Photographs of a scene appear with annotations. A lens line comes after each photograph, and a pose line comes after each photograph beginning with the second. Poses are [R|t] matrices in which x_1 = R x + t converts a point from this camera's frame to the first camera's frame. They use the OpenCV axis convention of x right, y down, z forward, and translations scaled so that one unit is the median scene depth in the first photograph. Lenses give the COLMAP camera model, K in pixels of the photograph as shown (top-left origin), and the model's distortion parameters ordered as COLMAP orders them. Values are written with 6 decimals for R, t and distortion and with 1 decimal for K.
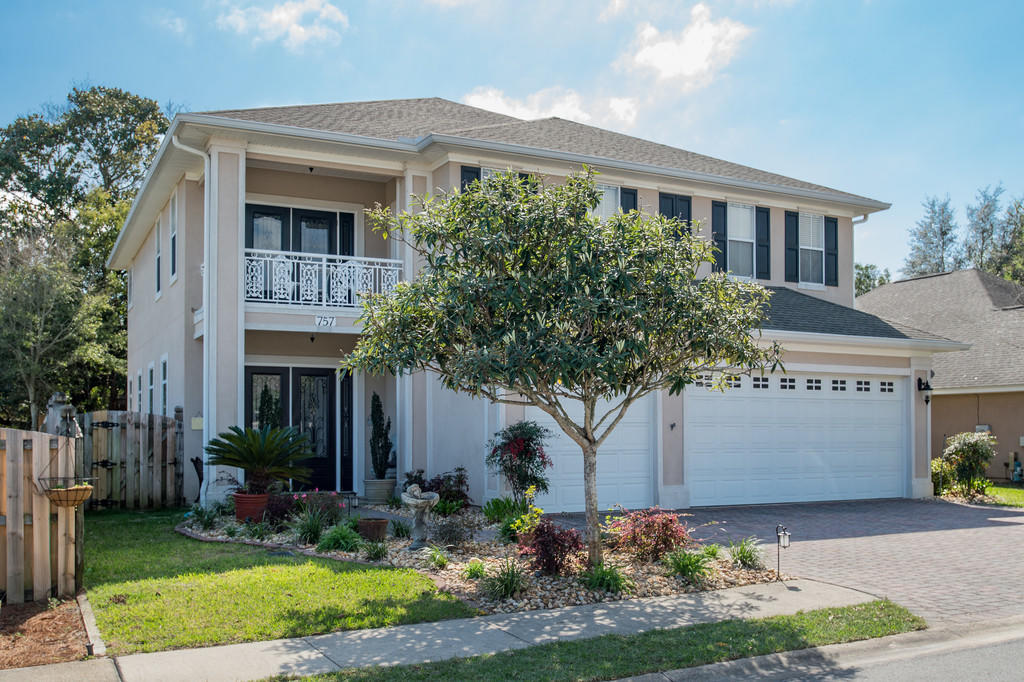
lens RADIAL K [[972.8, 0, 513.1], [0, 972.8, 417.4], [0, 0, 1]] dist [-0.014724, 0.002054]
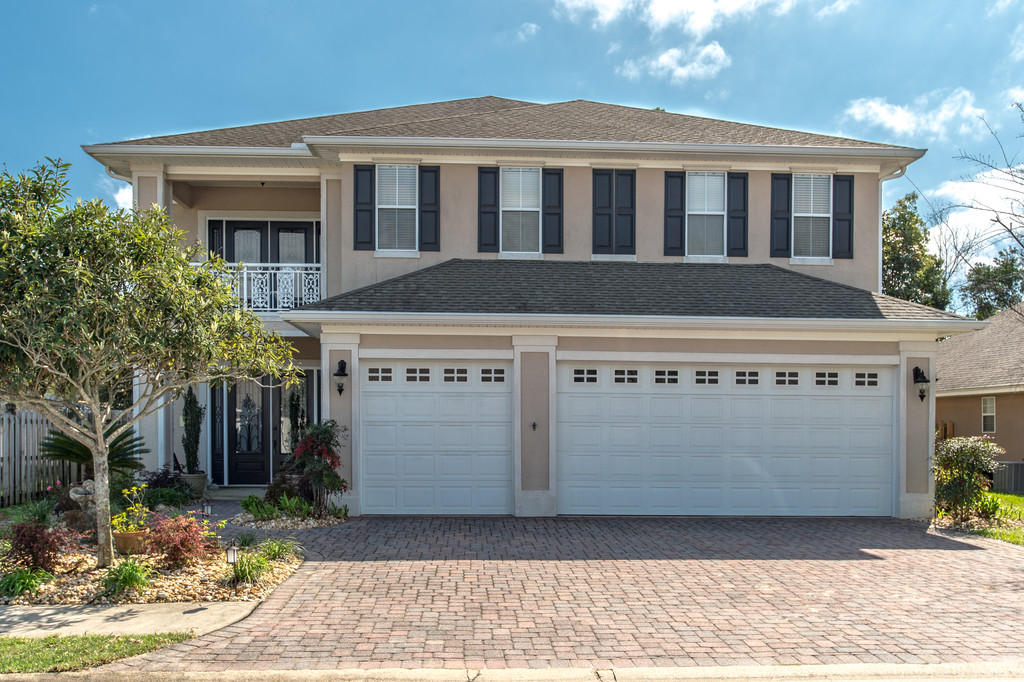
lens RADIAL K [[862.8, 0, 511.7], [0, 862.8, 443.6], [0, 0, 1]] dist [0.000349, -0.001459]
pose [[0.907934, 0.015716, -0.418818, 0.426117], [-0.003286, 0.999533, 0.030384, 0.001328], [0.419099, -0.026210, 0.907562, 0.229769]]
